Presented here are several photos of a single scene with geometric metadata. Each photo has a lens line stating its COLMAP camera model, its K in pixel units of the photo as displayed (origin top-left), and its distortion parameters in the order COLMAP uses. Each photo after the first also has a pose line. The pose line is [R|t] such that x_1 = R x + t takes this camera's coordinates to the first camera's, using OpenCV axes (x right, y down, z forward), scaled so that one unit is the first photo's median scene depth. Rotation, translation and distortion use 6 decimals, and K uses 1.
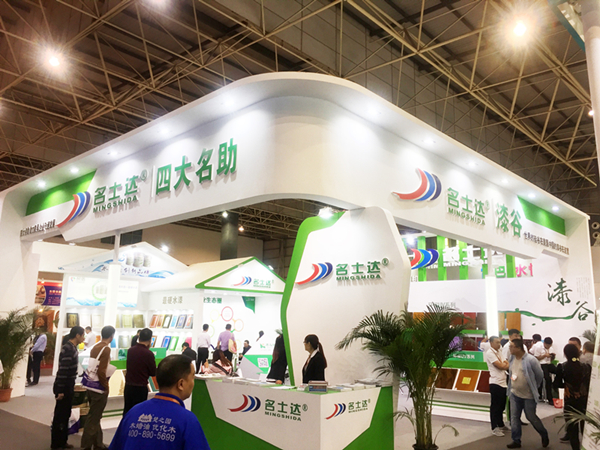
lens RADIAL K [[530.4, 0, 299.2], [0, 530.4, 225.1], [0, 0, 1]] dist [0.068668, 0.000264]
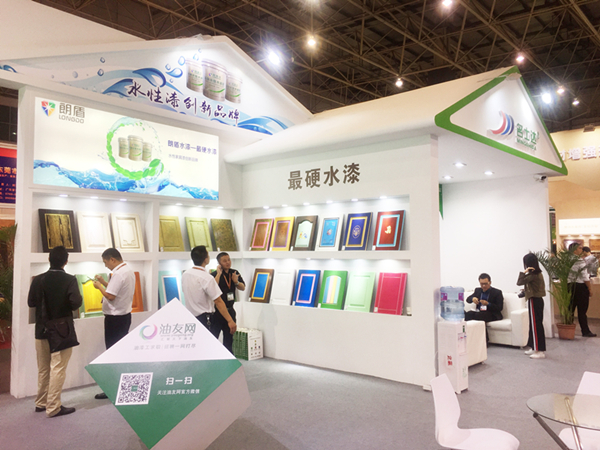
lens RADIAL K [[530.4, 0, 300.4], [0, 530.4, 223.6], [0, 0, 1]] dist [0.068668, 0.000264]
pose [[0.999766, -0.016135, 0.014436, -0.255824], [0.013923, 0.989768, 0.142007, 0.118839], [-0.016580, -0.141773, 0.989760, 0.619939]]
